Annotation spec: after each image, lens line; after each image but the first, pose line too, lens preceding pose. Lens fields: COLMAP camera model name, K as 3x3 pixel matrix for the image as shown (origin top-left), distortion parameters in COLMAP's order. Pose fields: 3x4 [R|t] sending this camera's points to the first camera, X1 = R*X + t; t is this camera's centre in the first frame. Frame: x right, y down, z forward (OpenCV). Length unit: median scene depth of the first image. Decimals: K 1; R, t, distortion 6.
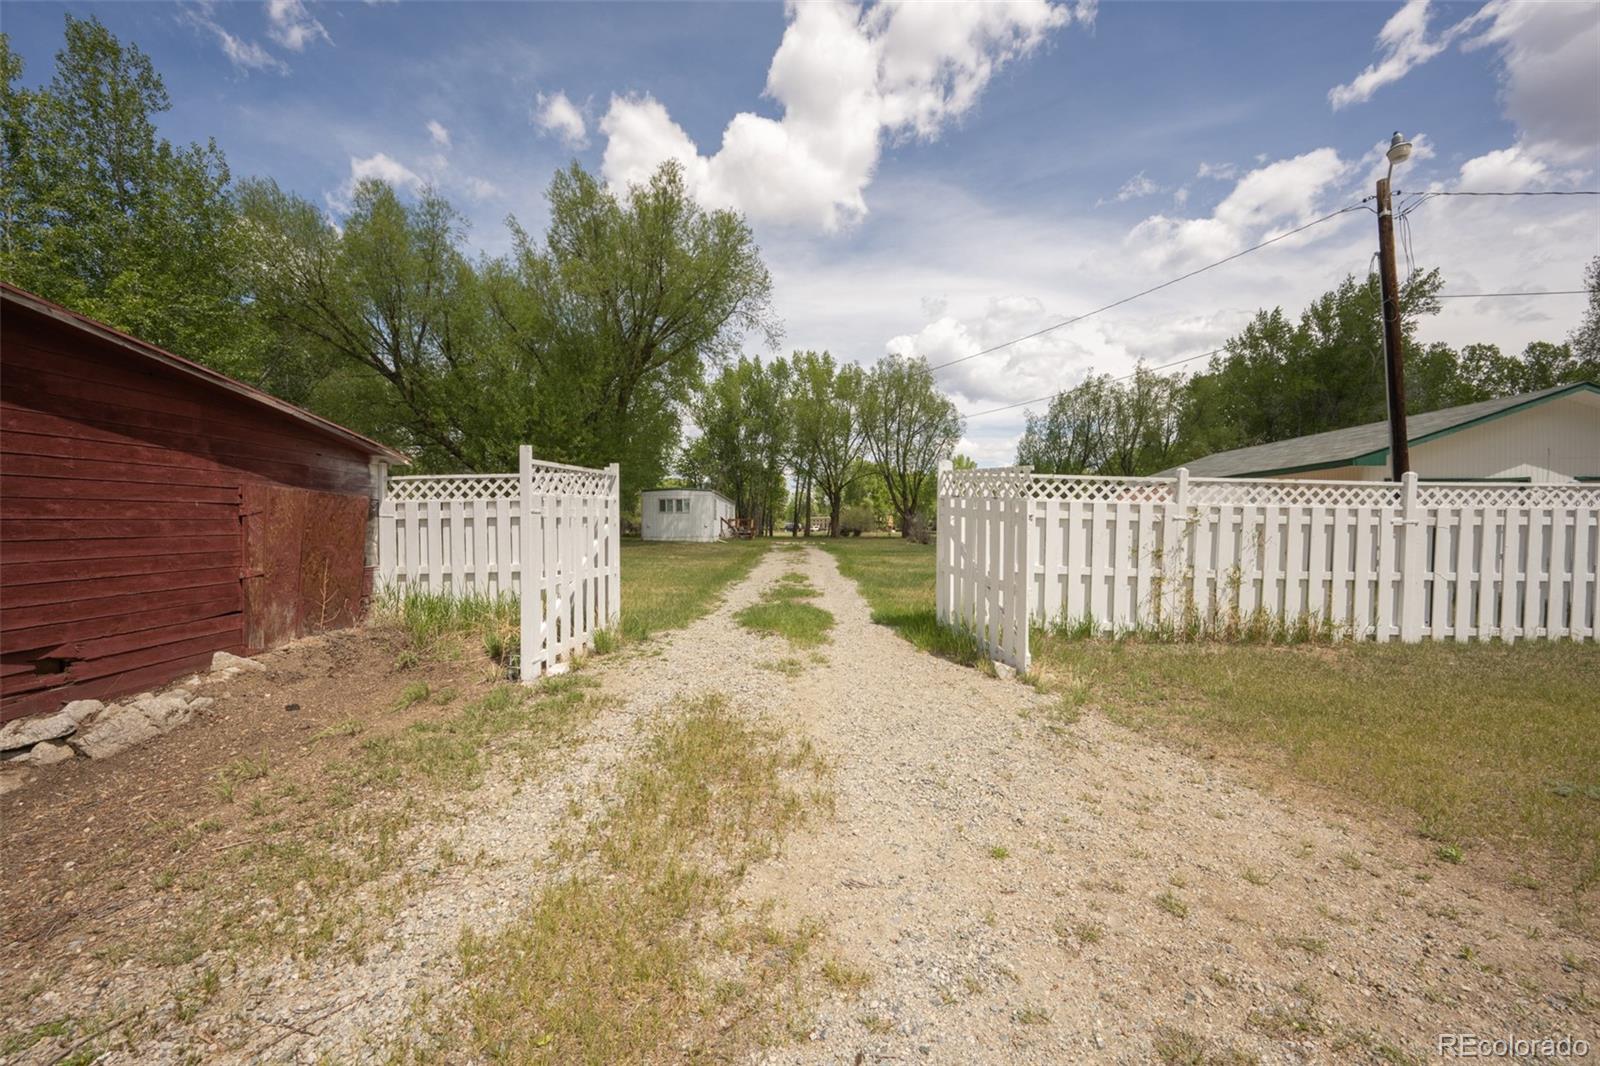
lens RADIAL K [[626.7, 0, 799.8], [0, 626.7, 530.9], [0, 0, 1]] dist [0.000916, 0.000016]
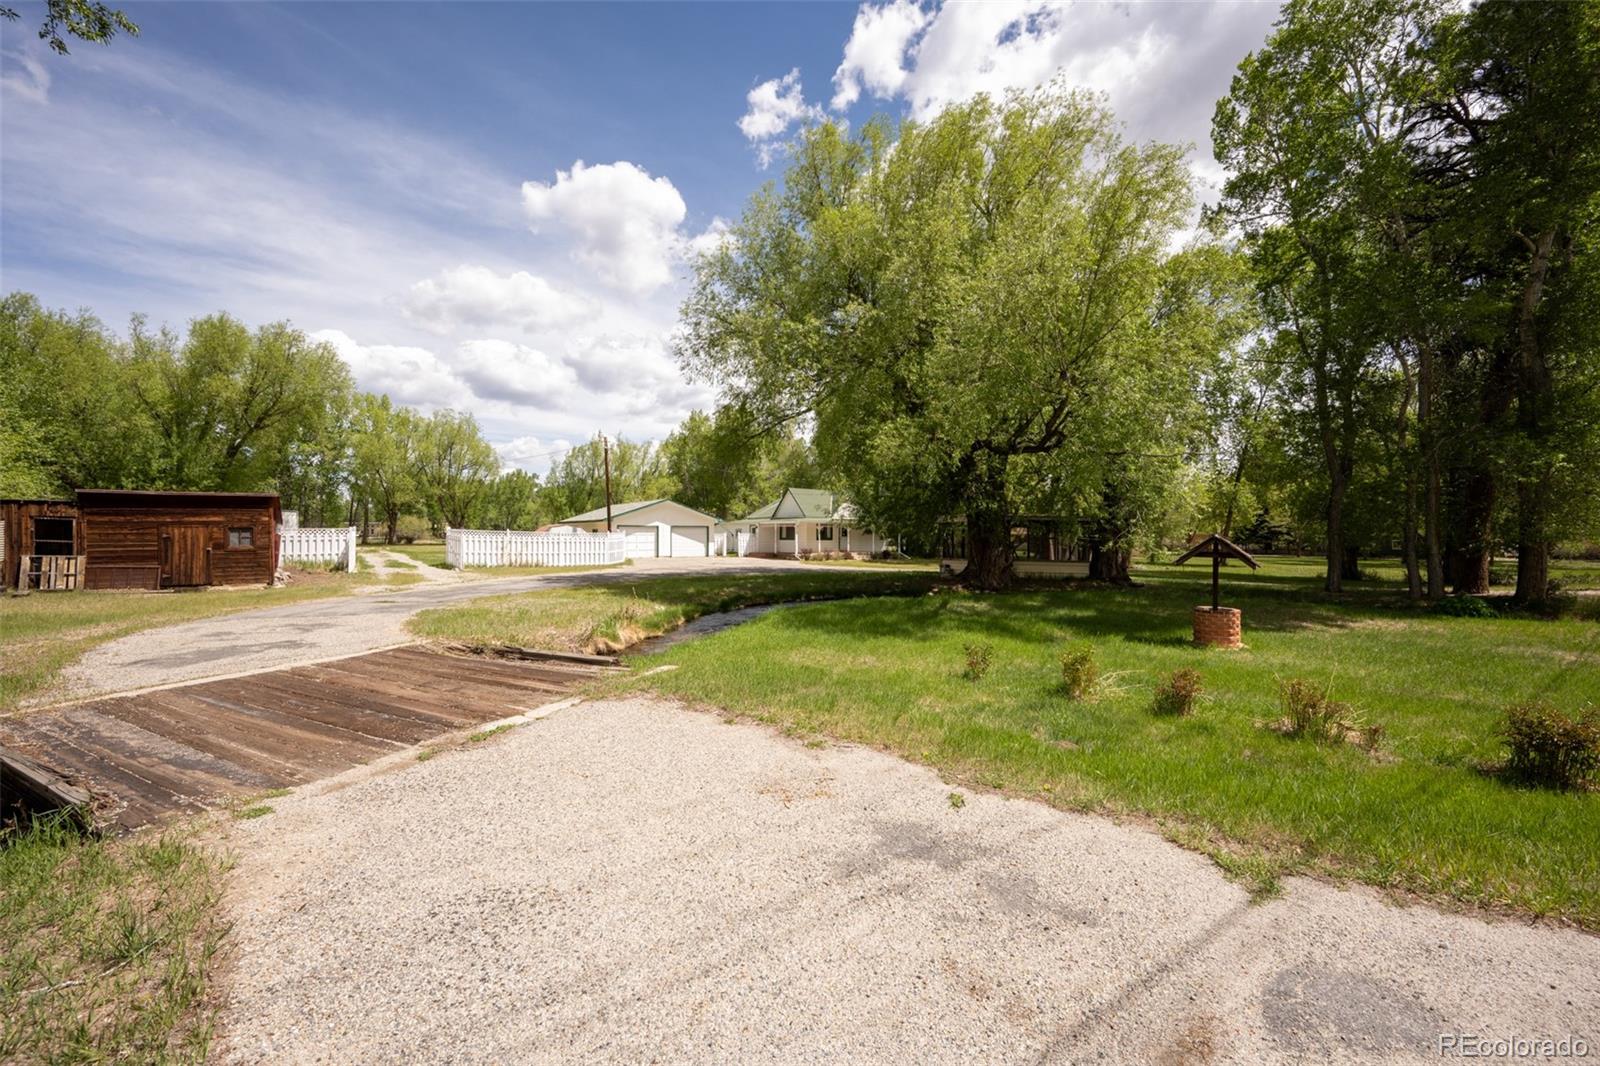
lens RADIAL K [[626.7, 0, 801.0], [0, 626.7, 524.3], [0, 0, 1]] dist [0.000916, 0.000016]
pose [[0.792819, 0.016829, 0.609225, -0.456048], [-0.004034, 0.999742, -0.022367, -0.040309], [-0.609444, 0.015276, 0.792682, -3.784467]]
